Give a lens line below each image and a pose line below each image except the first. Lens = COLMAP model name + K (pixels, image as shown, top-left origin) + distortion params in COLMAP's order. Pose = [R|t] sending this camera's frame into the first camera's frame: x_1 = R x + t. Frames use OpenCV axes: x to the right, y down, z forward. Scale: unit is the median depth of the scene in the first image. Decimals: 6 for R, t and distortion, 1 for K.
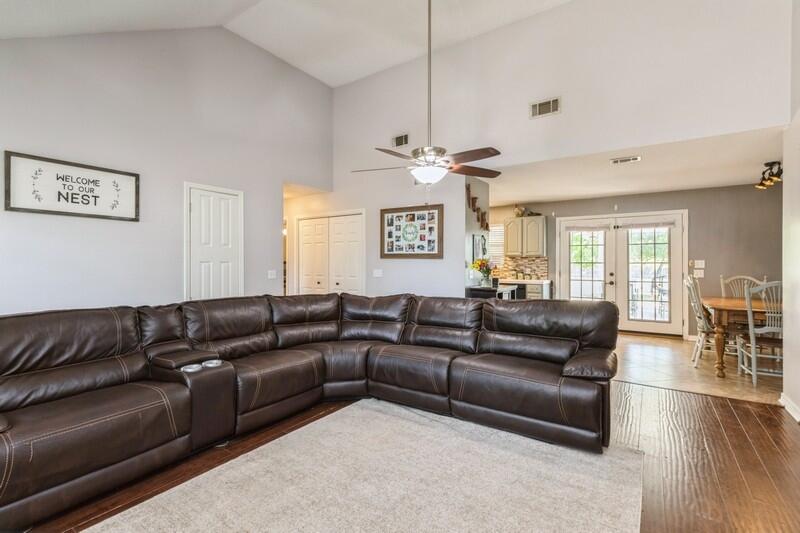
lens RADIAL K [[367.9, 0, 396.5], [0, 367.9, 259.7], [0, 0, 1]] dist [0.007277, 0.001775]
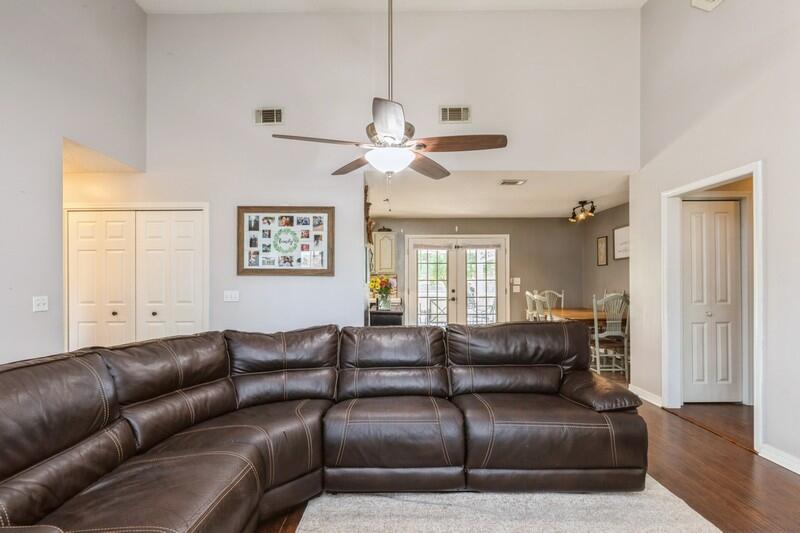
lens RADIAL K [[375.8, 0, 393.8], [0, 375.8, 274.5], [0, 0, 1]] dist [-0.000189, 0.001119]
pose [[0.833262, 0.005166, 0.552854, -0.200126], [-0.001568, 0.999974, -0.006979, -0.000063], [-0.552876, 0.004948, 0.833249, 0.237739]]
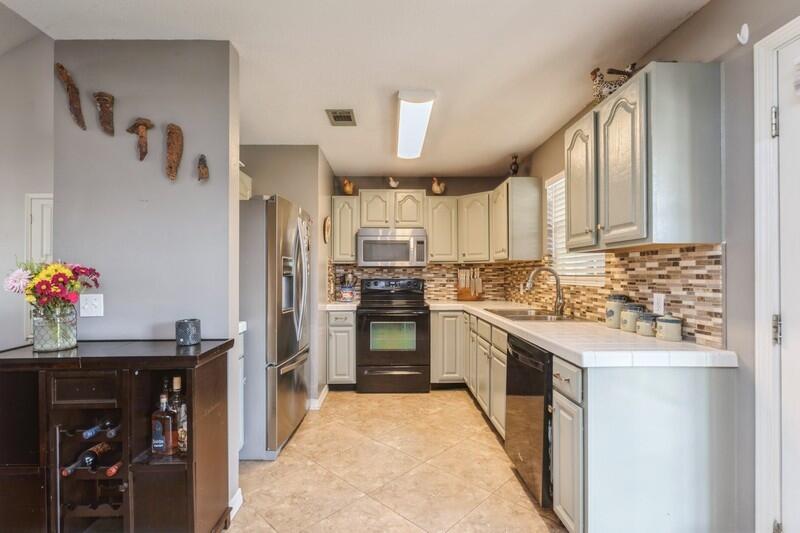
lens RADIAL K [[375.8, 0, 385.9], [0, 375.8, 267.9], [0, 0, 1]] dist [-0.000189, 0.001119]
pose [[0.558404, -0.010674, -0.829500, 0.657523], [0.002101, 0.999932, -0.011453, 0.011504], [0.829566, 0.004653, 0.558389, 0.970672]]
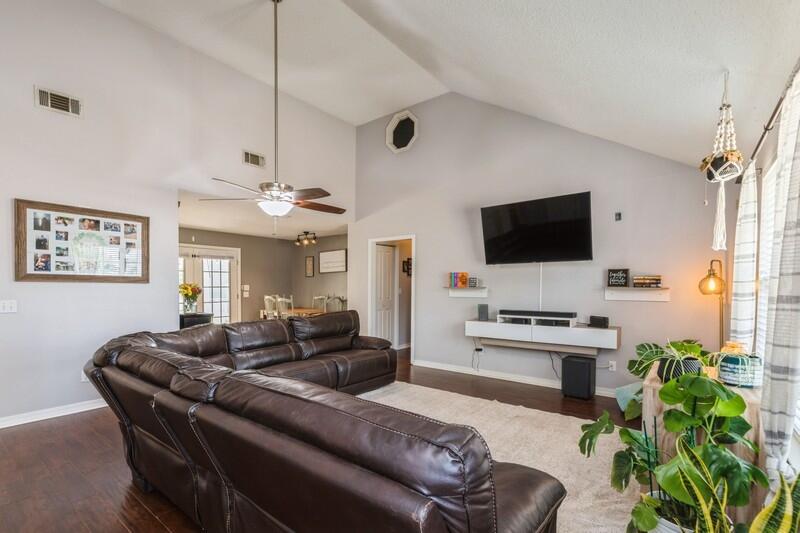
lens RADIAL K [[367.9, 0, 394.6], [0, 367.9, 291.4], [0, 0, 1]] dist [0.007277, 0.001775]
pose [[0.081682, -0.014561, 0.996552, -0.617161], [-0.009516, 0.999836, 0.015389, -0.001976], [-0.996613, -0.010740, 0.081530, 0.352248]]
